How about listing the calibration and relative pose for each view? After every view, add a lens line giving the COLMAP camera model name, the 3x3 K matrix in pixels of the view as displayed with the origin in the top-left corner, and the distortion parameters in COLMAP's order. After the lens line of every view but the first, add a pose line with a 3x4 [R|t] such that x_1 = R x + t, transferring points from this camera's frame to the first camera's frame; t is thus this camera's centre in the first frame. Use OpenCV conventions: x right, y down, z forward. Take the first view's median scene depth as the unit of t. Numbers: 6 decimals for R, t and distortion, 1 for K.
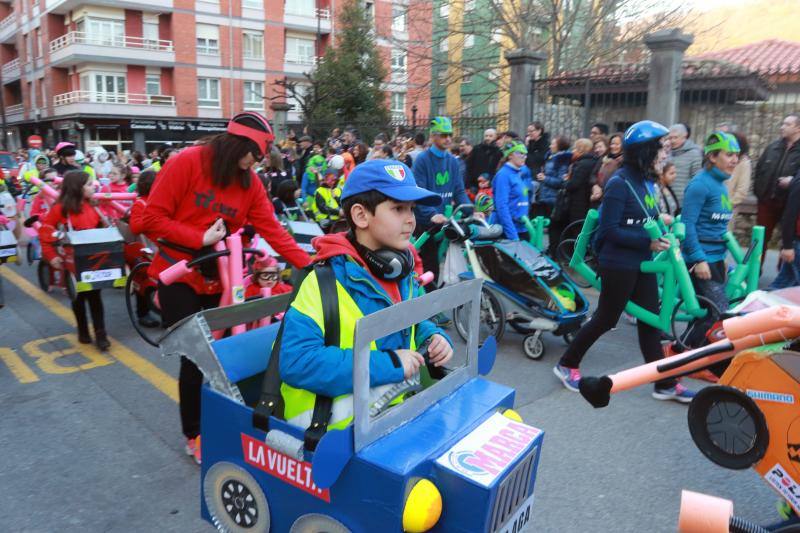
lens RADIAL K [[630.6, 0, 398.9], [0, 630.6, 268.9], [0, 0, 1]] dist [-0.086637, 0.053244]
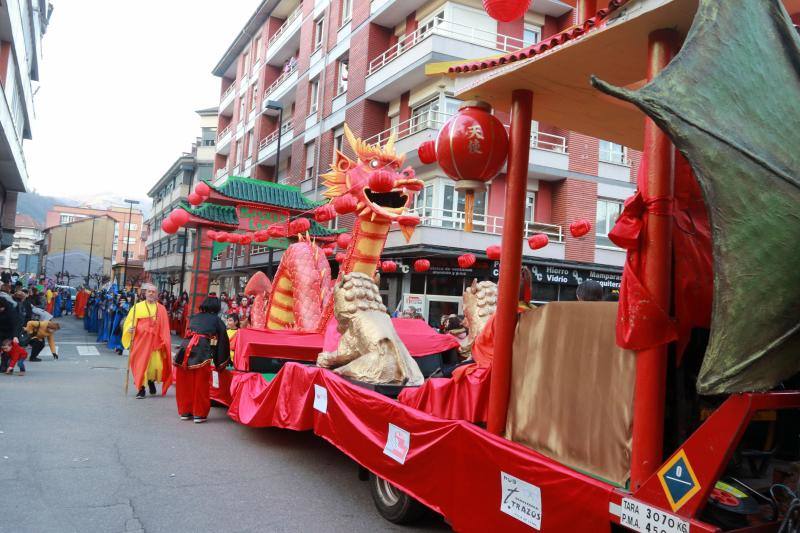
lens RADIAL K [[630.6, 0, 393.5], [0, 630.6, 262.2], [0, 0, 1]] dist [-0.086637, 0.053244]
pose [[0.970048, 0.026276, -0.241488, -0.388325], [-0.090260, 0.961945, -0.257904, -0.081464], [0.225521, 0.271975, 0.935505, 0.436856]]
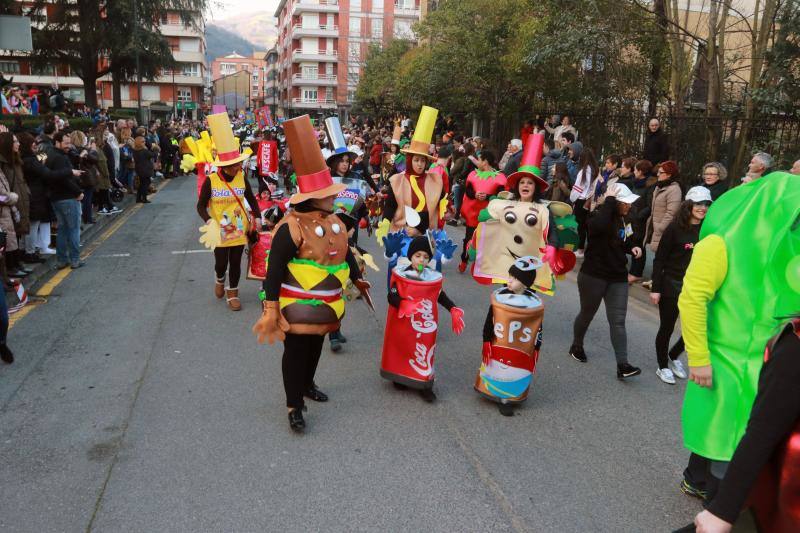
lens RADIAL K [[638.8, 0, 399.8], [0, 638.8, 262.7], [0, 0, 1]] dist [-0.064458, 0.048933]
pose [[0.885109, 0.122208, -0.449052, 0.983889], [-0.108465, 0.992504, 0.056315, 0.157994], [0.452568, -0.001138, 0.891729, -0.985199]]
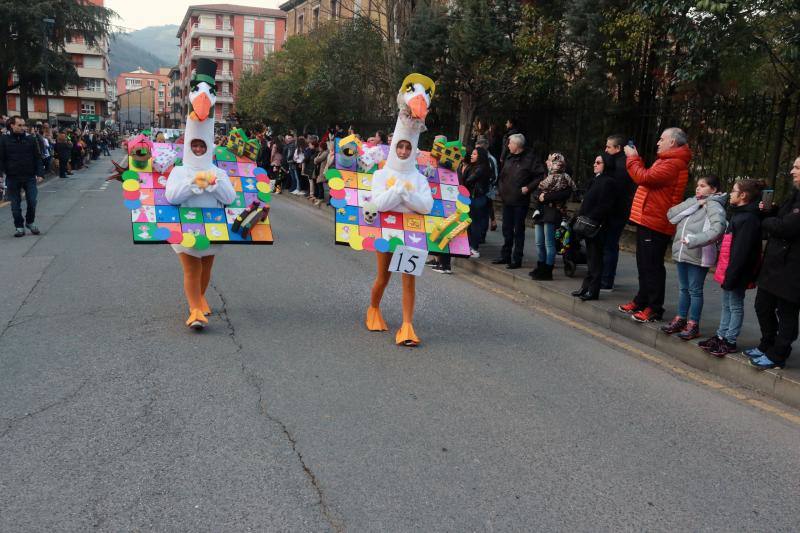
lens RADIAL K [[638.8, 0, 398.3], [0, 638.8, 266.8], [0, 0, 1]] dist [-0.064458, 0.048933]
pose [[0.936865, 0.104454, -0.333726, 1.218080], [-0.103704, 0.994405, 0.020115, 0.211036], [0.333960, 0.015764, 0.942455, -1.204792]]
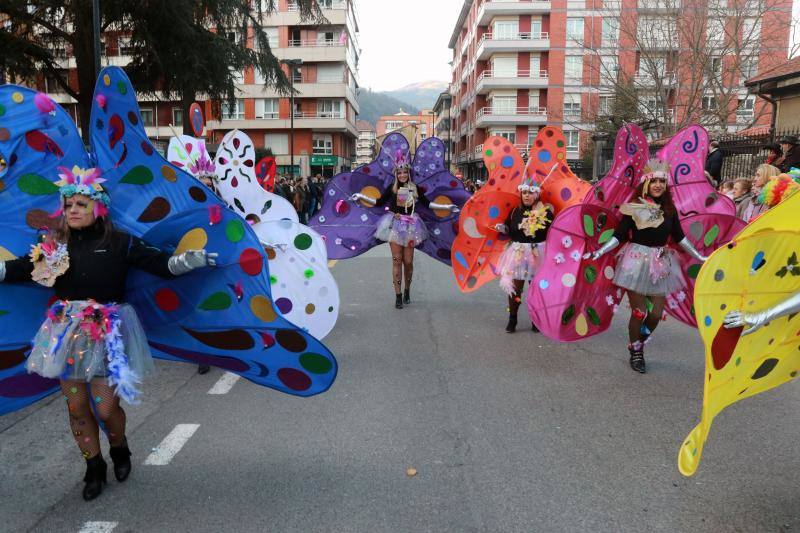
lens RADIAL K [[639.4, 0, 401.8], [0, 639.4, 265.7], [0, 0, 1]] dist [-0.078344, 0.042760]
pose [[0.742082, 0.083929, -0.665034, 0.416700], [-0.118778, 0.992894, -0.007233, 0.054202], [0.659702, 0.084359, 0.746778, -0.317085]]
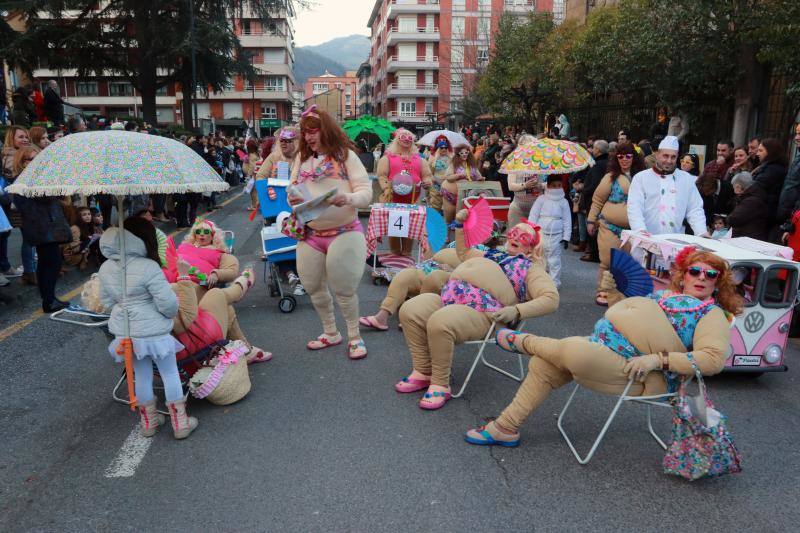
lens RADIAL K [[638.8, 0, 400.8], [0, 638.8, 260.0], [0, 0, 1]] dist [-0.064458, 0.048933]
pose [[0.812506, 0.105361, -0.573352, 0.776651], [-0.101765, 0.994065, 0.038460, 0.124870], [0.574002, 0.027098, 0.818406, -0.726388]]
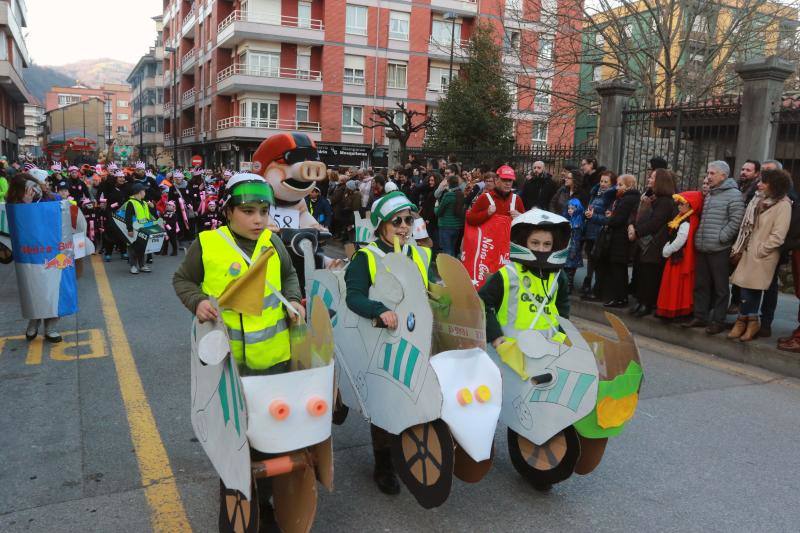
lens RADIAL K [[630.6, 0, 395.5], [0, 630.6, 270.8], [0, 0, 1]] dist [-0.086637, 0.053244]
pose [[0.966537, 0.064402, -0.248312, 0.049284], [-0.074075, 0.996807, -0.029802, -0.001812], [0.245600, 0.047198, 0.968222, 0.000684]]
